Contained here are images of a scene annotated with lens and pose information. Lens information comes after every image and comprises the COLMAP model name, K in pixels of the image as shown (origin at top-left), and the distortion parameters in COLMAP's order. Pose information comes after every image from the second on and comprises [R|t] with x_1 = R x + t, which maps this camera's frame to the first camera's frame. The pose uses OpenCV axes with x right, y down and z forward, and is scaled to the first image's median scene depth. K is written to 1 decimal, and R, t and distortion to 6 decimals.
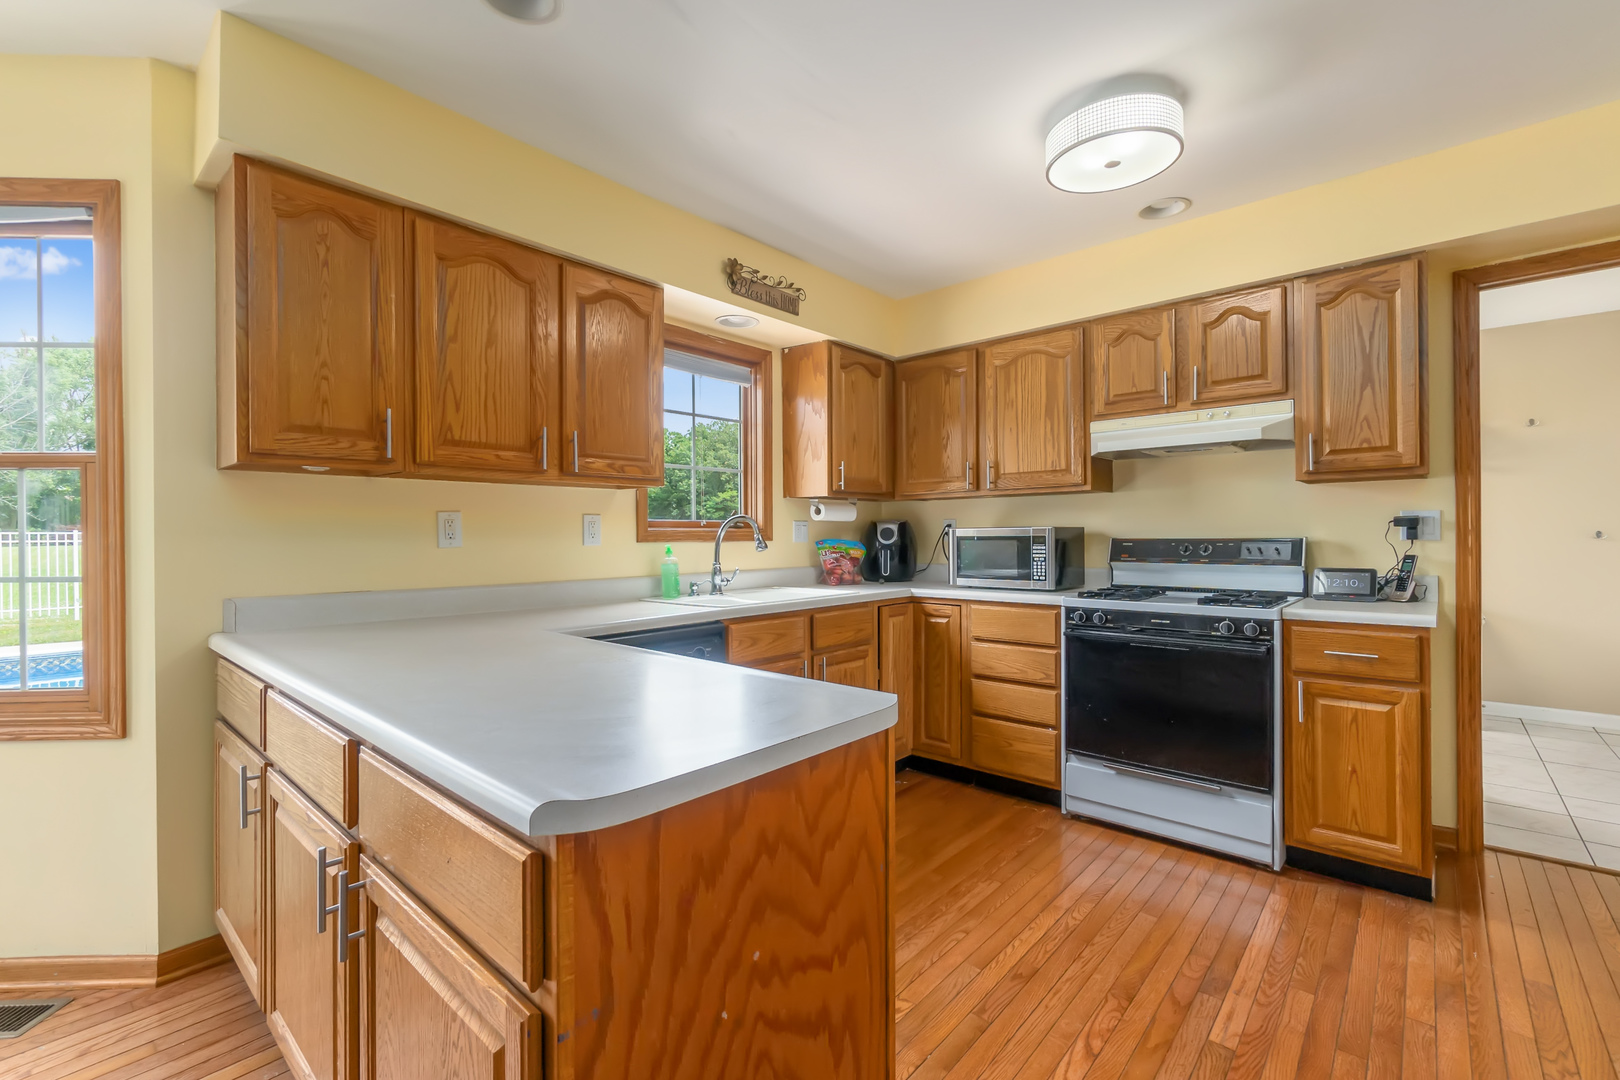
lens RADIAL K [[698.5, 0, 810.5], [0, 698.5, 533.9], [0, 0, 1]] dist [-0.005746, 0.001085]
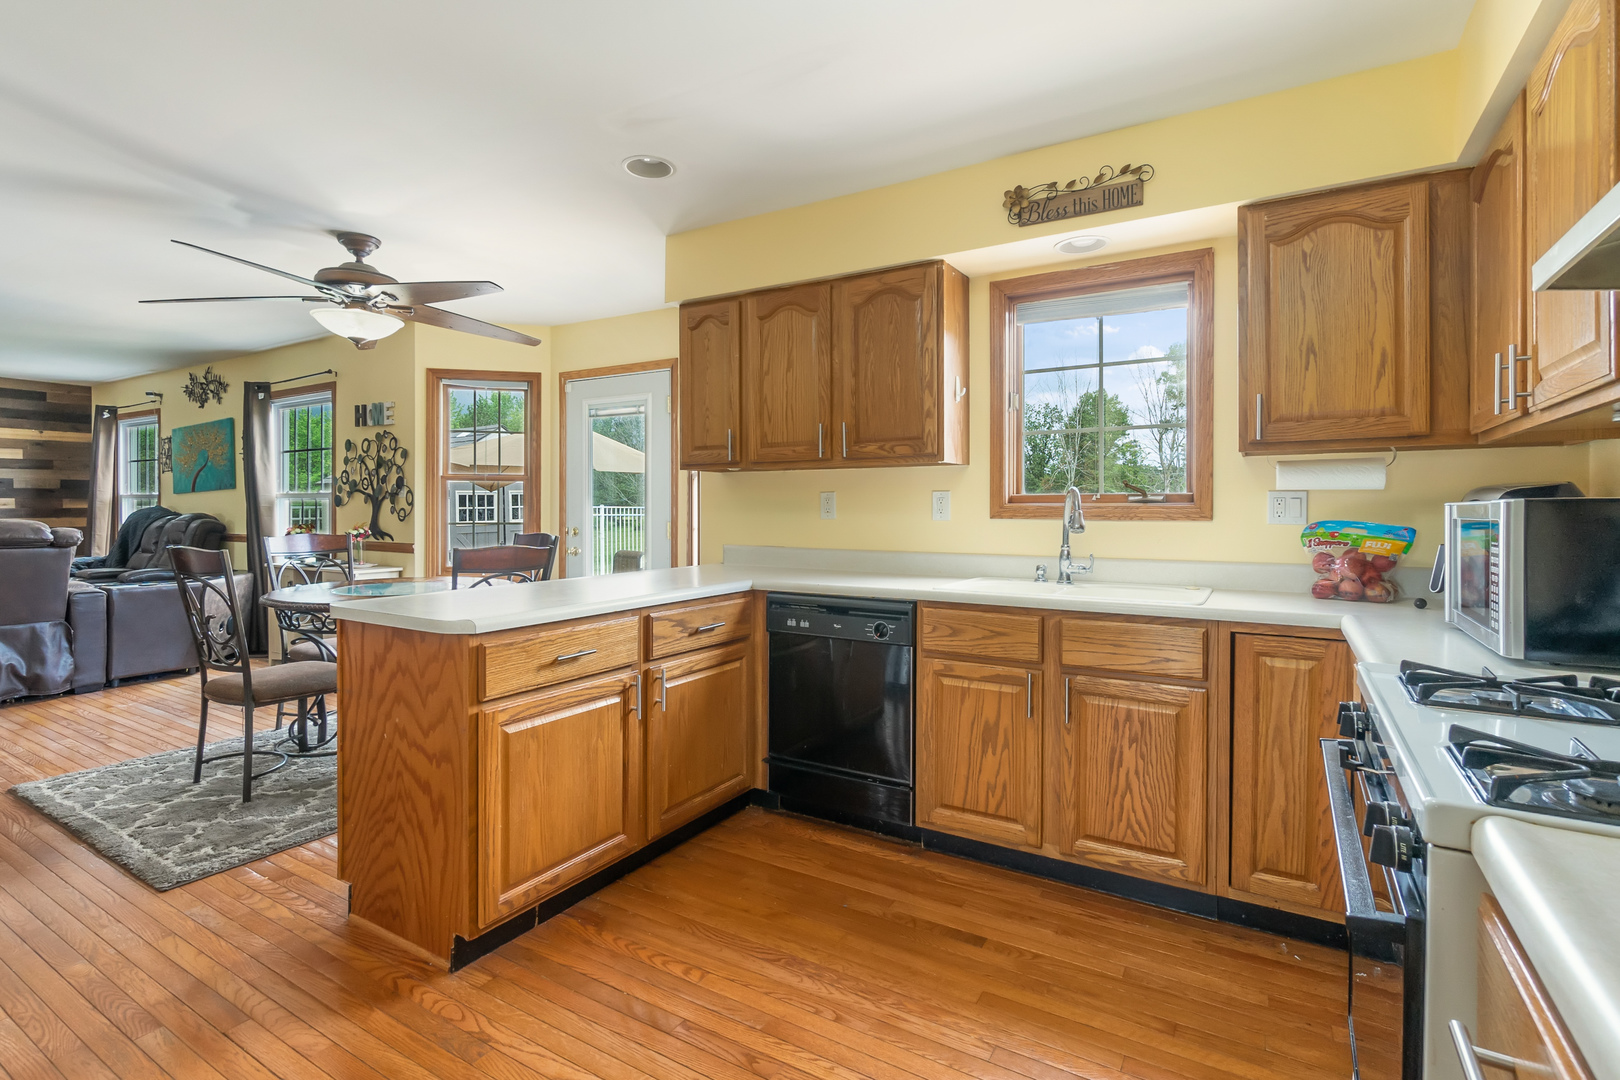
lens RADIAL K [[756.8, 0, 814.2], [0, 756.8, 514.4], [0, 0, 1]] dist [-0.010387, 0.004399]
pose [[0.189855, 0.012893, -0.981727, 0.787777], [-0.003899, 0.999916, 0.012378, -0.006124], [0.981804, 0.001478, 0.189889, 0.612104]]
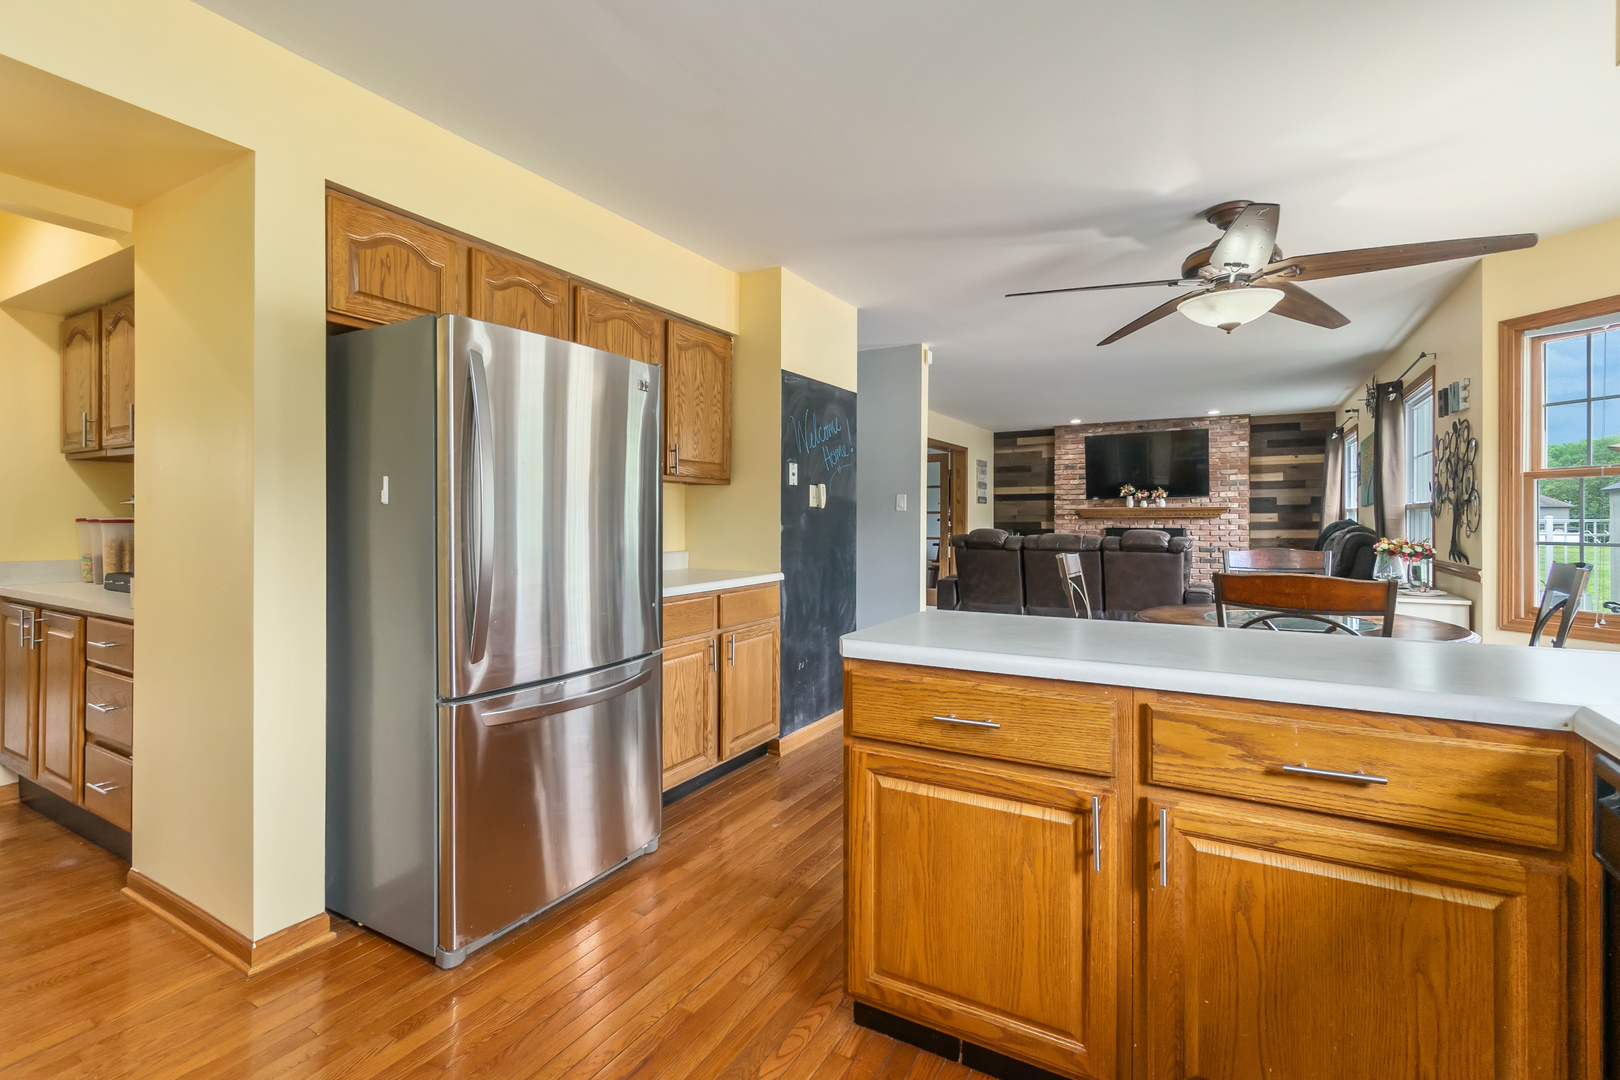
lens RADIAL K [[698.5, 0, 808.6], [0, 698.5, 534.3], [0, 0, 1]] dist [-0.005746, 0.001085]
pose [[-0.978178, 0.010907, -0.207480, 0.211305], [0.007301, 0.999809, 0.018136, 0.002594], [0.207638, 0.016226, -0.978071, 0.980410]]
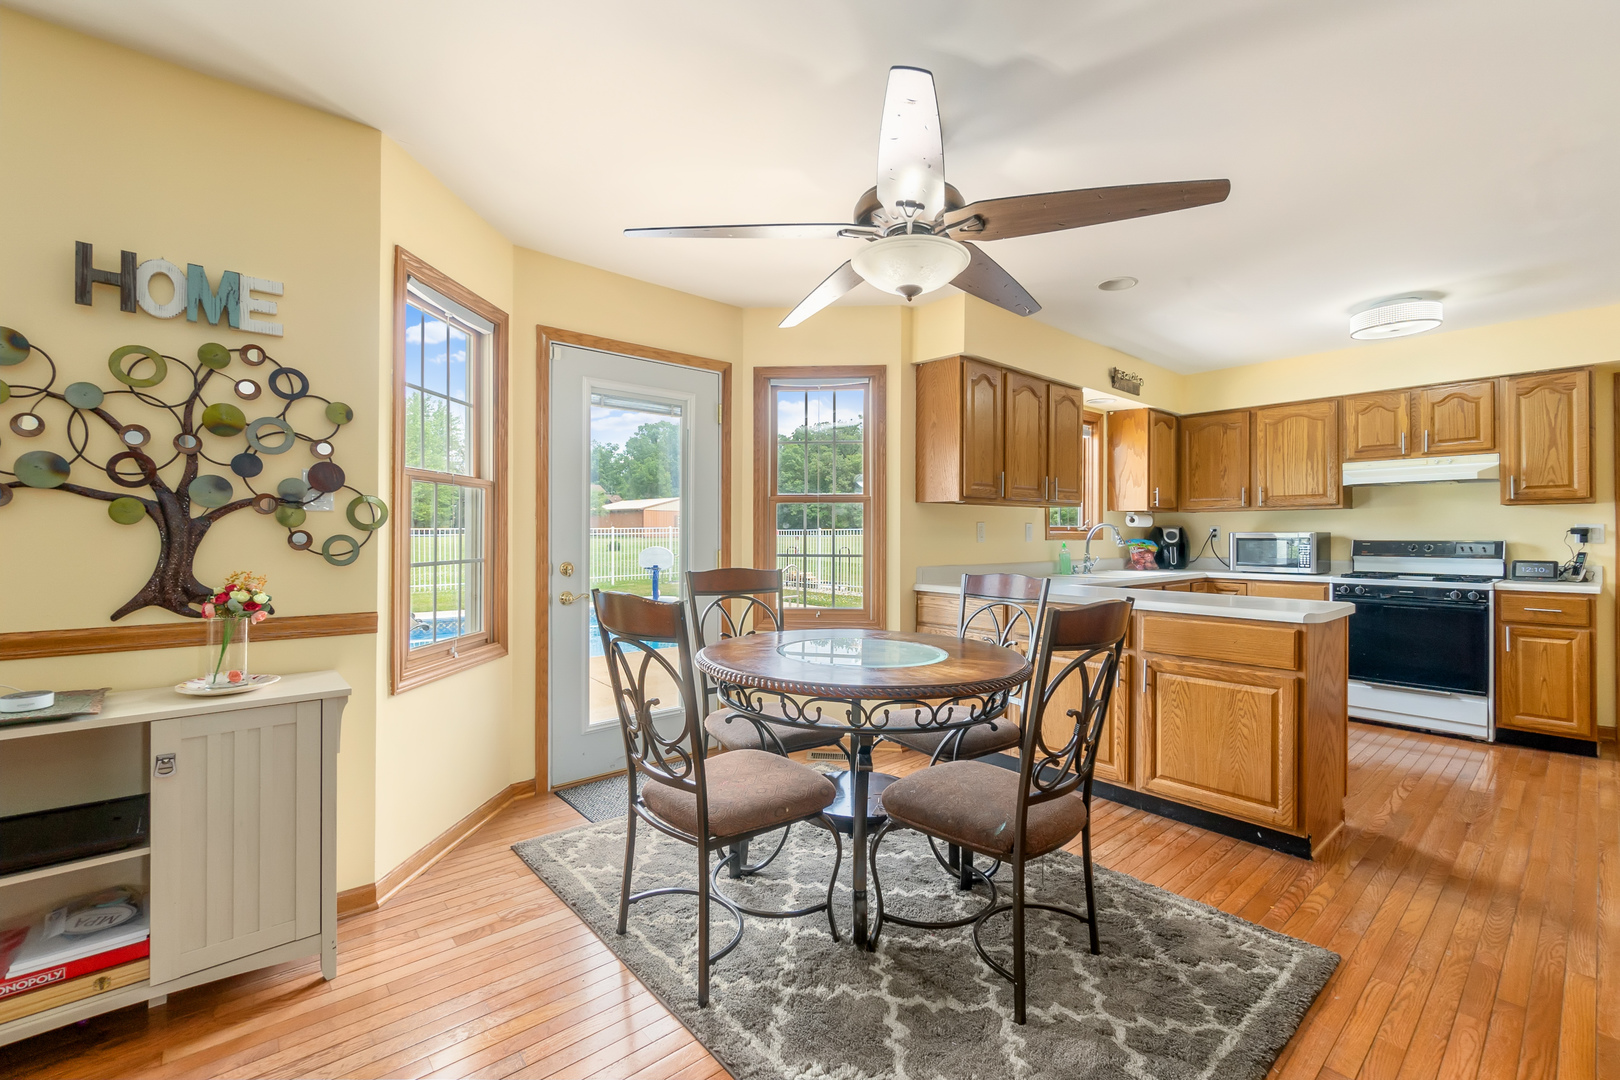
lens RADIAL K [[698.5, 0, 799.5], [0, 698.5, 530.6], [0, 0, 1]] dist [-0.005746, 0.001085]
pose [[0.991740, 0.006490, -0.128101, -0.661270], [-0.006930, 0.999972, -0.002992, -0.001460], [0.128078, 0.003855, 0.991757, -0.748668]]
